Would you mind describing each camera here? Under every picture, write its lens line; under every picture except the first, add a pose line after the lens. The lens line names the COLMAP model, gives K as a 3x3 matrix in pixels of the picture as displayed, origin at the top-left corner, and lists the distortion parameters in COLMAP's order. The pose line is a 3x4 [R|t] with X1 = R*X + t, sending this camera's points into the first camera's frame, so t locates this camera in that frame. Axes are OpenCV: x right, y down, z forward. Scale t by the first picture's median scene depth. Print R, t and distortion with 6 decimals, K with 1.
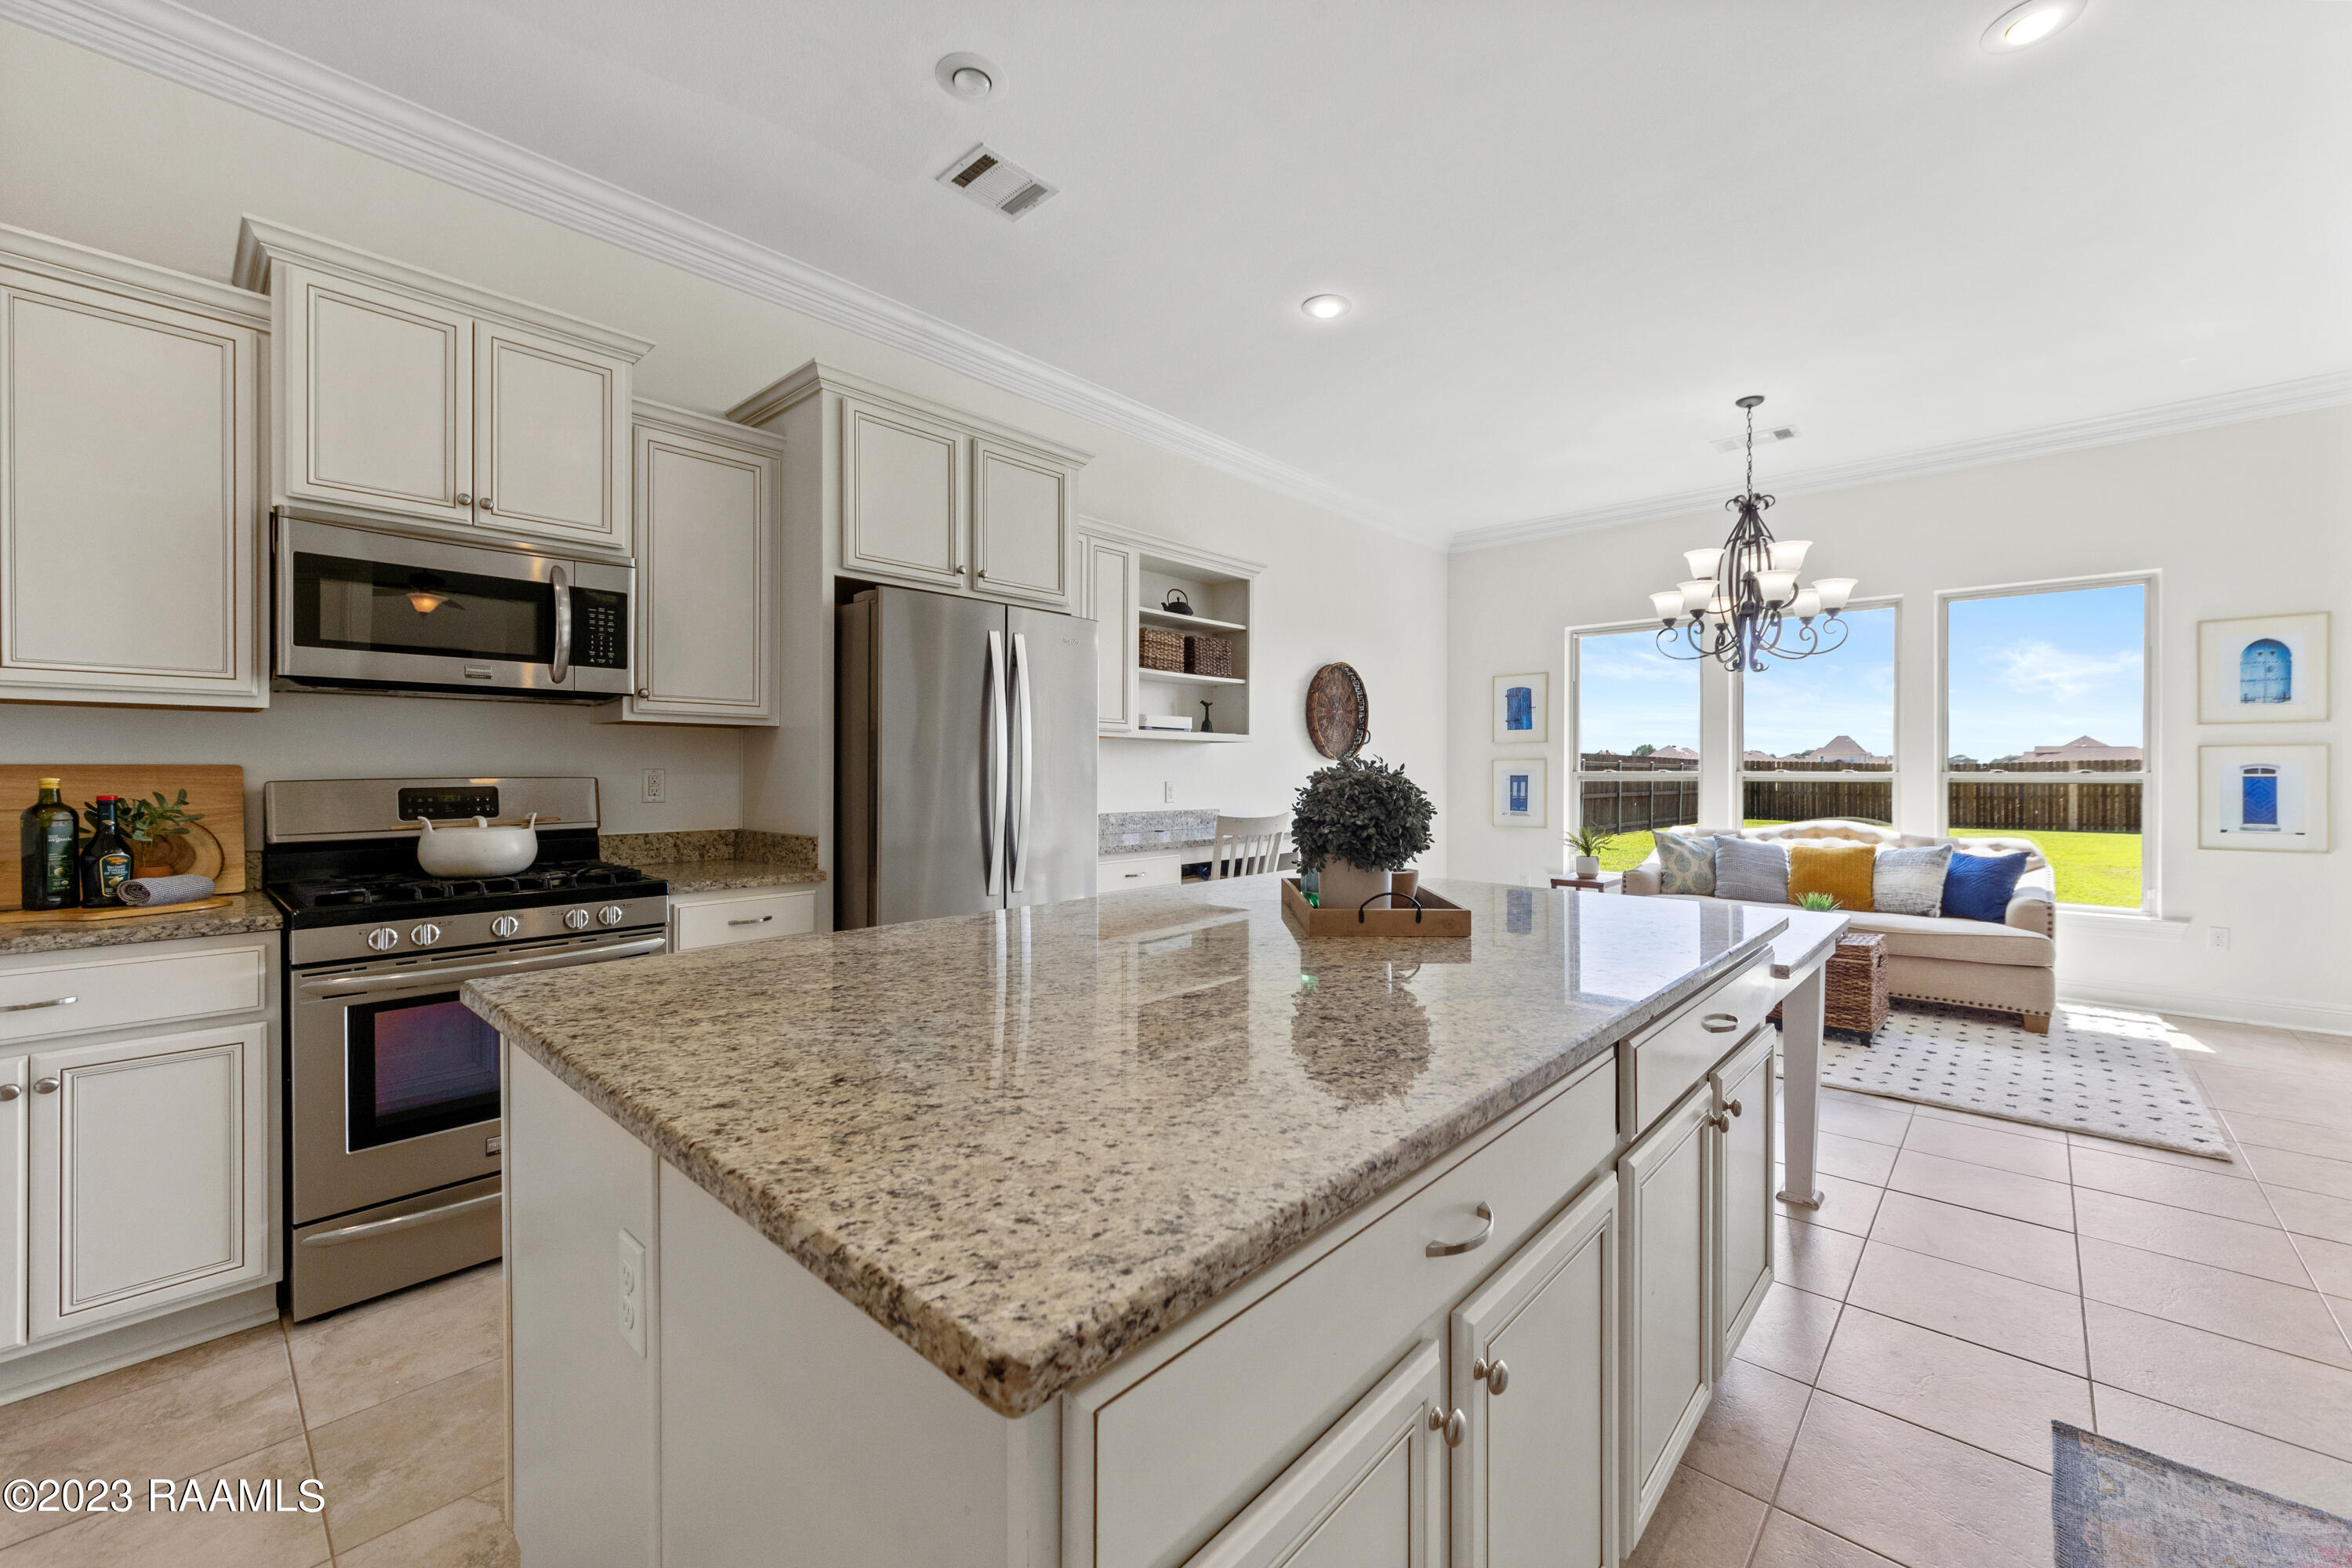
lens RADIAL K [[943.8, 0, 1176.0], [0, 943.8, 784.0], [0, 0, 1]] dist [0.000044, -0.000103]
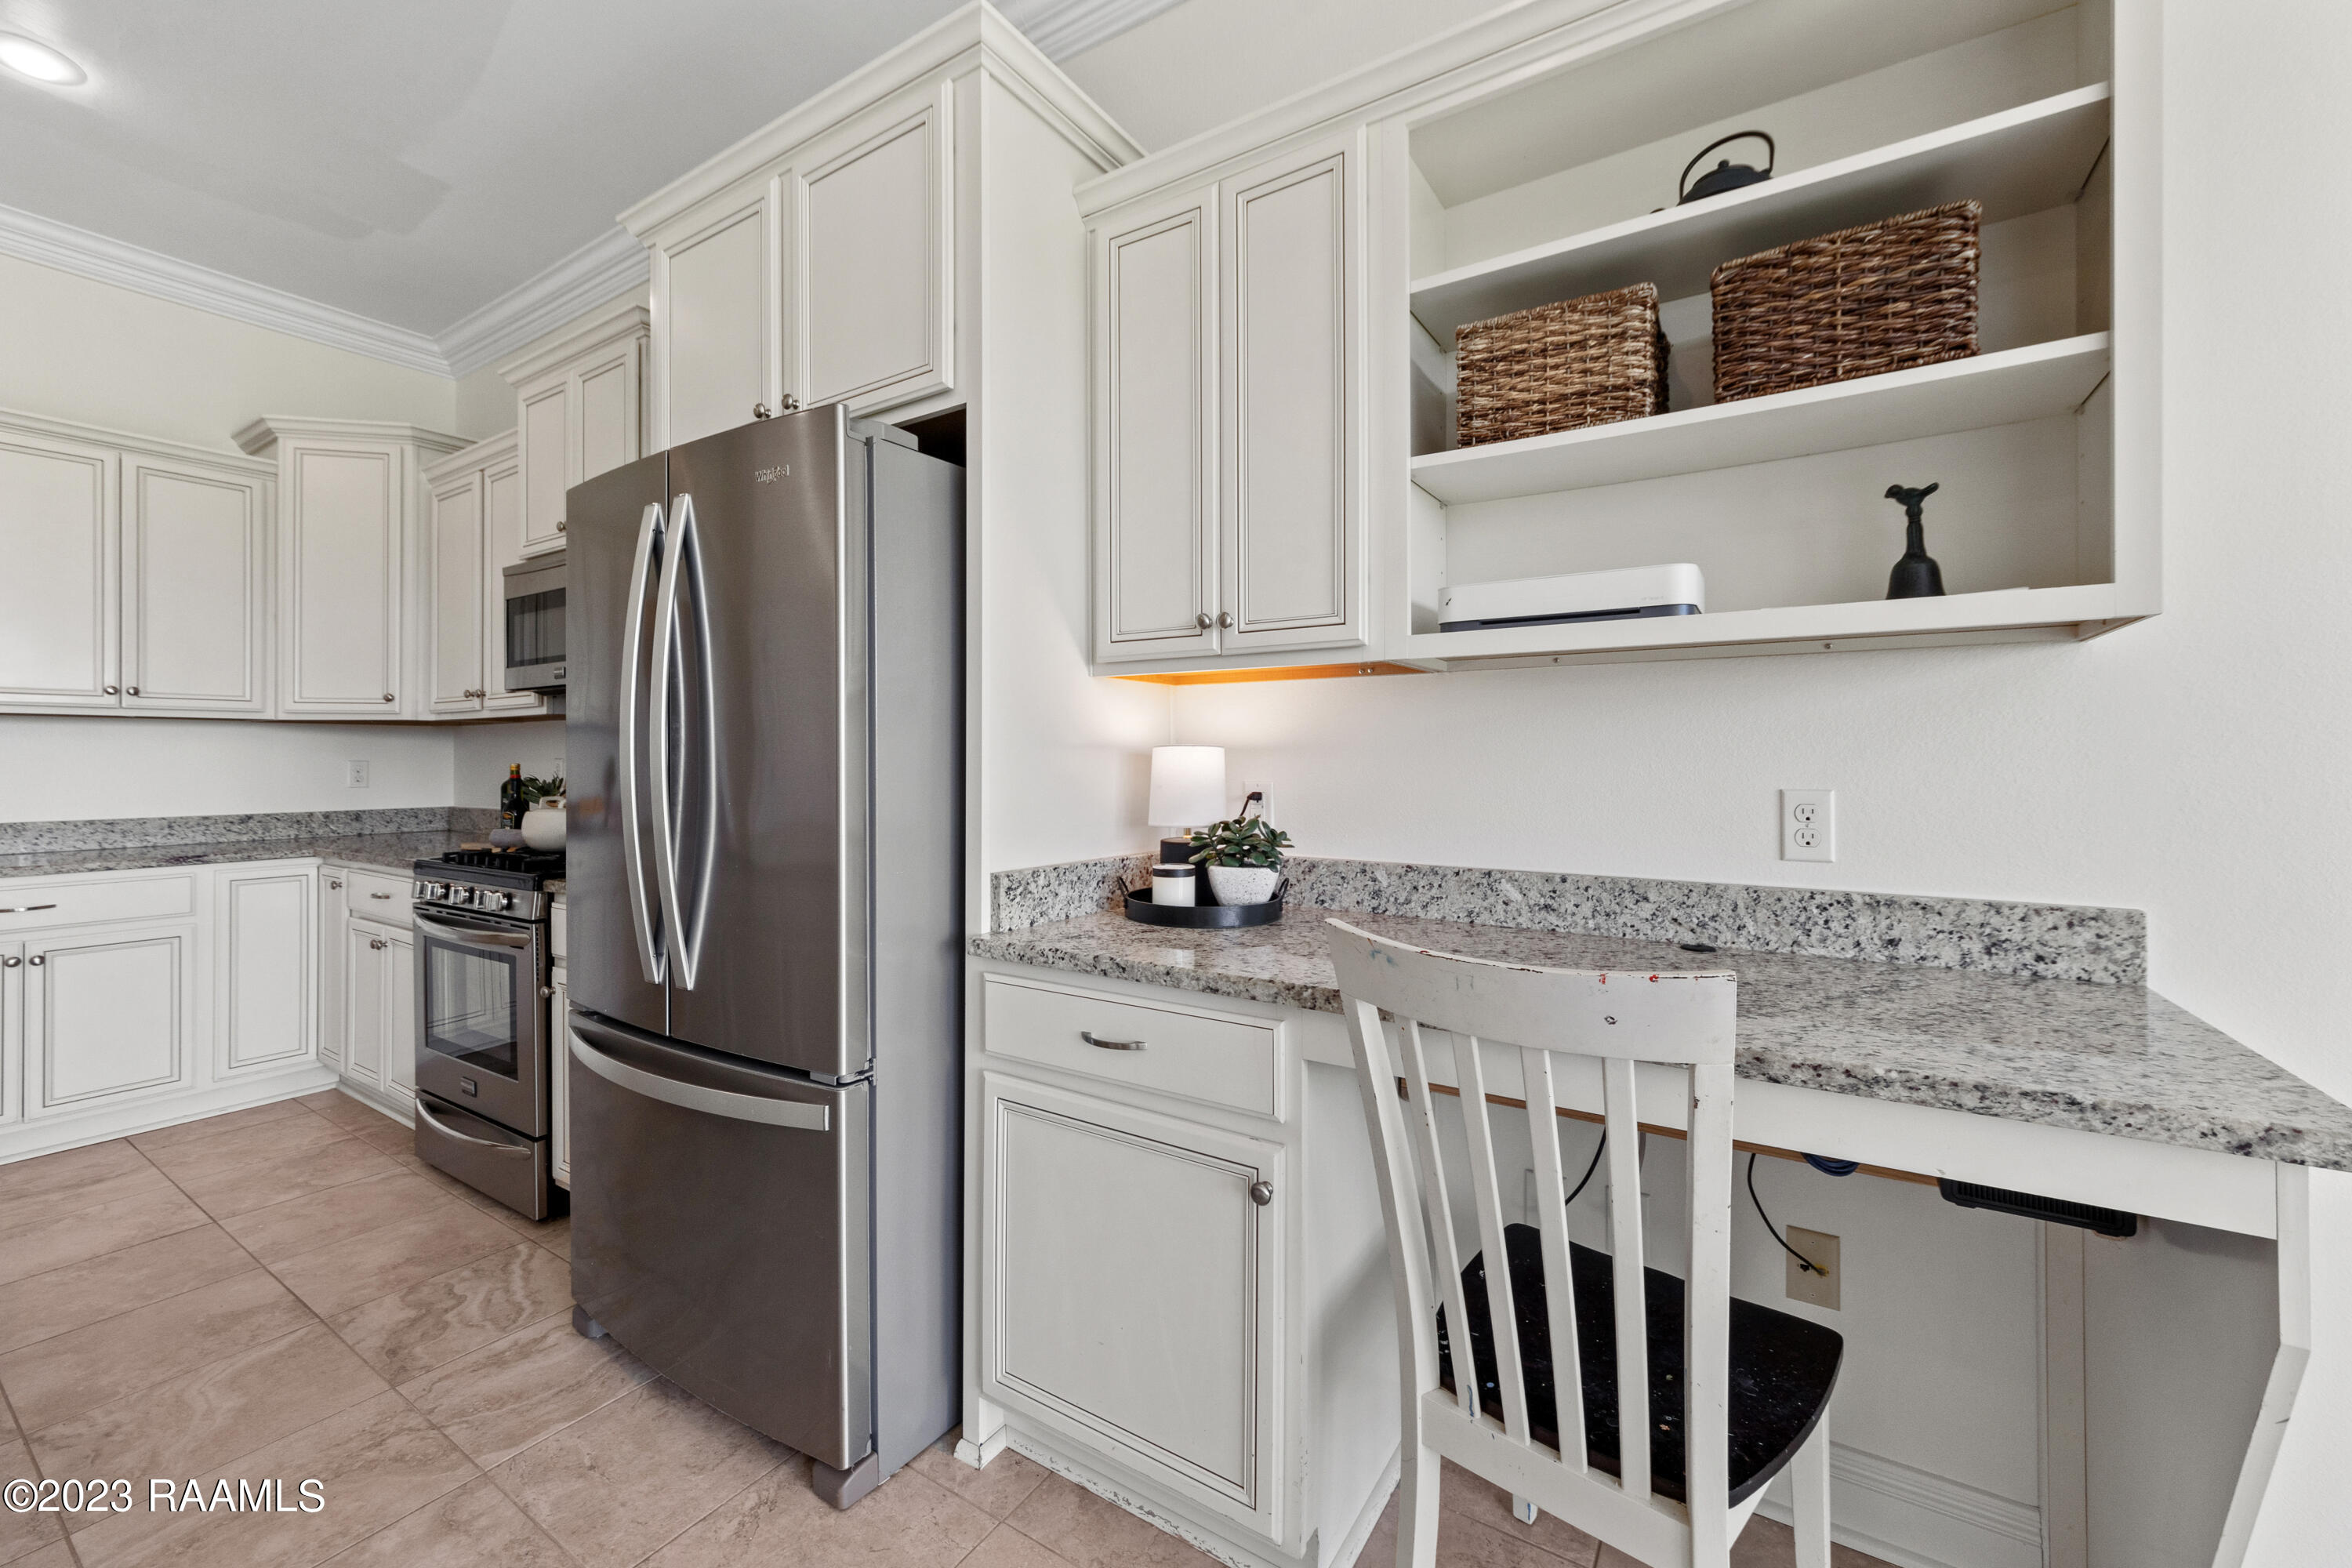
lens RADIAL K [[936.1, 0, 1176.0], [0, 936.1, 784.0], [0, 0, 1]] dist [-0.021304, -0.000007]
pose [[0.169437, 0.015930, -0.985412, 0.275198], [-0.004355, 0.999872, 0.015415, -0.009183], [0.985531, 0.001679, 0.169485, 0.843004]]
